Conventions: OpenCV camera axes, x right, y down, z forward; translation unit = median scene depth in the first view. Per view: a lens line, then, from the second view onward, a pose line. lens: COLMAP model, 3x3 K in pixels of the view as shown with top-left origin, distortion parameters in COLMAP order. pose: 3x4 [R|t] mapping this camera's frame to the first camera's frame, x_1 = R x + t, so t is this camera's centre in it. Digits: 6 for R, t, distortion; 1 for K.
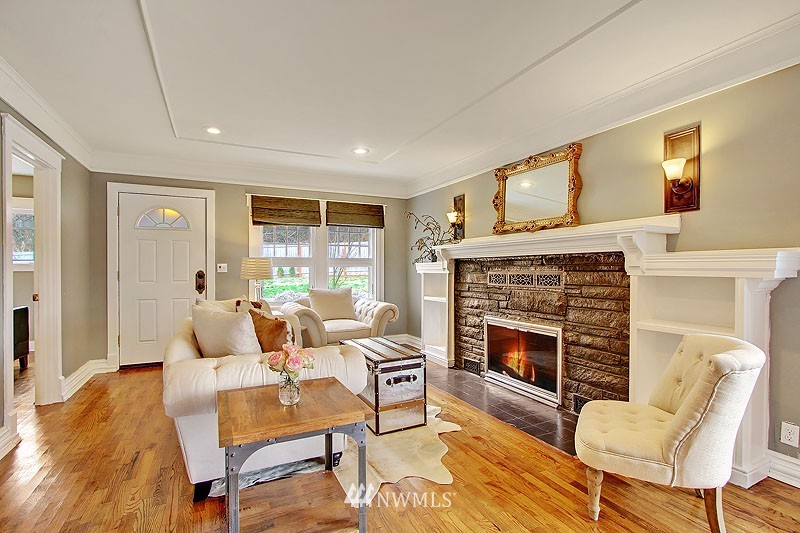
lens RADIAL K [[374.6, 0, 400.5], [0, 374.6, 267.2], [0, 0, 1]] dist [-0.004006, 0.000172]
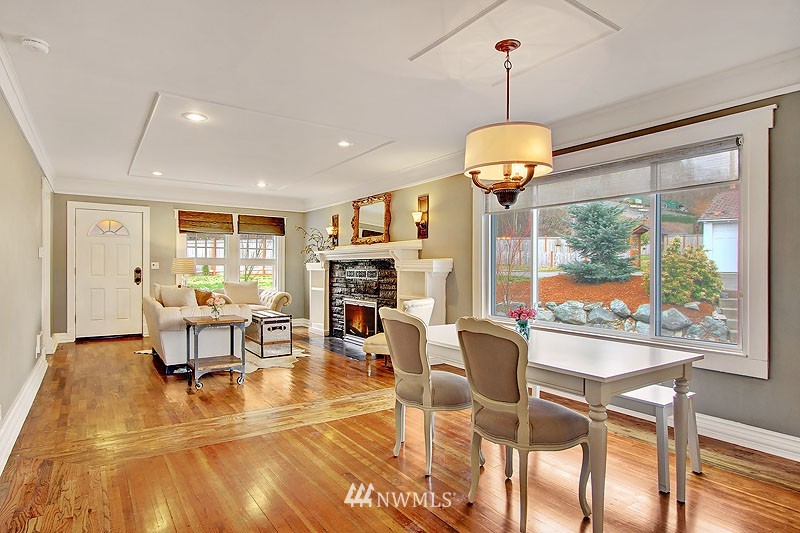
lens RADIAL K [[448.4, 0, 396.3], [0, 448.4, 269.1], [0, 0, 1]] dist [0.005339, 0.000358]
pose [[0.992134, 0.005896, 0.125044, 0.188189], [-0.006744, 0.999957, 0.006354, -0.001527], [-0.125001, -0.007147, 0.992131, -0.754414]]
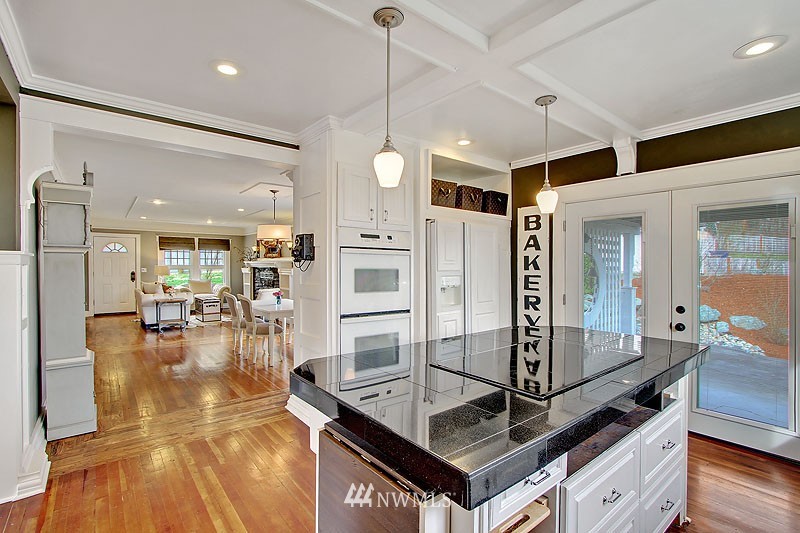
lens RADIAL K [[374.6, 0, 395.0], [0, 374.6, 269.3], [0, 0, 1]] dist [-0.004006, 0.000172]
pose [[0.980182, 0.002673, 0.198080, 0.571497], [-0.005444, 0.999895, 0.013447, -0.044742], [-0.198023, -0.014259, 0.980094, -1.555511]]
